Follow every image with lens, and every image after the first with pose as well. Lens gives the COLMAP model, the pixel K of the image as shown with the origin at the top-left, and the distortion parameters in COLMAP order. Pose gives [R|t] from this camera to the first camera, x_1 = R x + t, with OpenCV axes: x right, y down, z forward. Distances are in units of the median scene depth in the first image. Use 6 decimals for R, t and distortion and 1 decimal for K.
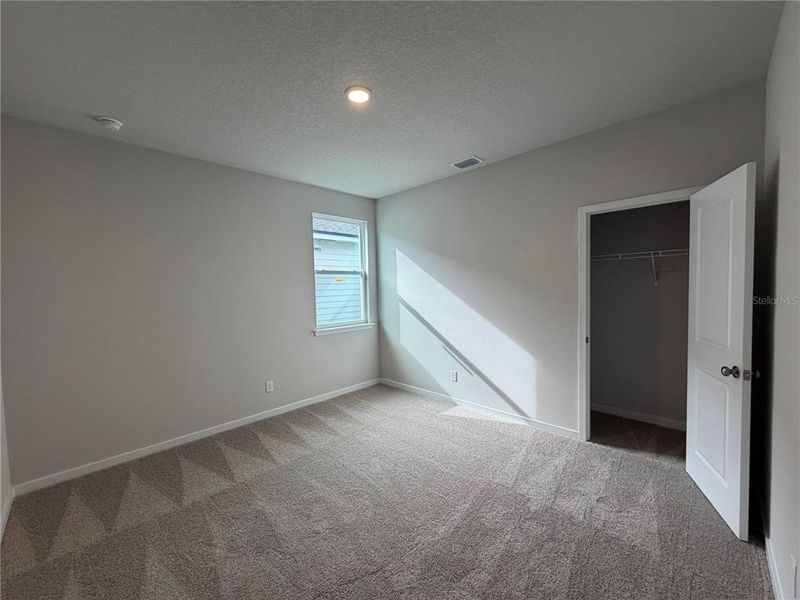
lens RADIAL K [[318.8, 0, 397.3], [0, 318.8, 301.2], [0, 0, 1]] dist [0.000509, -0.000012]
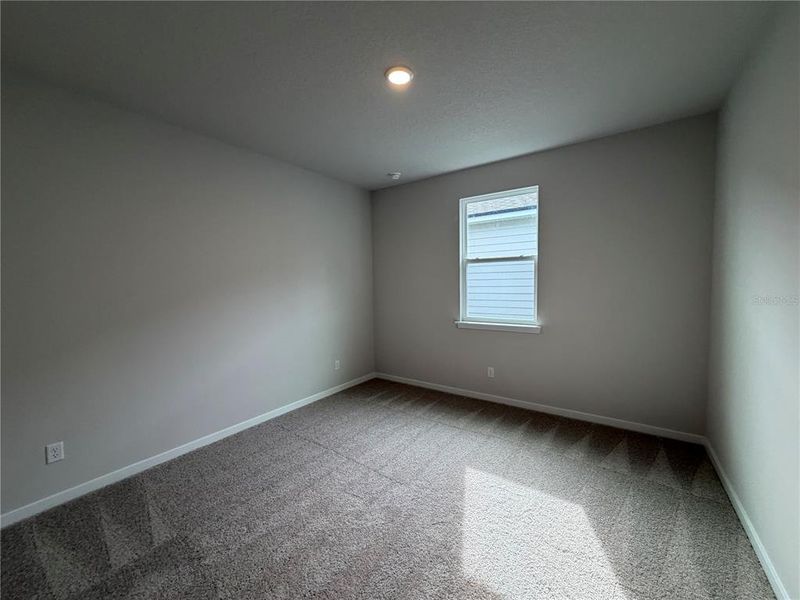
lens RADIAL K [[318.8, 0, 397.3], [0, 318.8, 301.2], [0, 0, 1]] dist [0.000509, -0.000012]
pose [[0.166210, 0.079864, -0.982851, 0.636340], [-0.015724, 0.996803, 0.078339, -0.042596], [0.985965, 0.002434, 0.166935, 0.629562]]
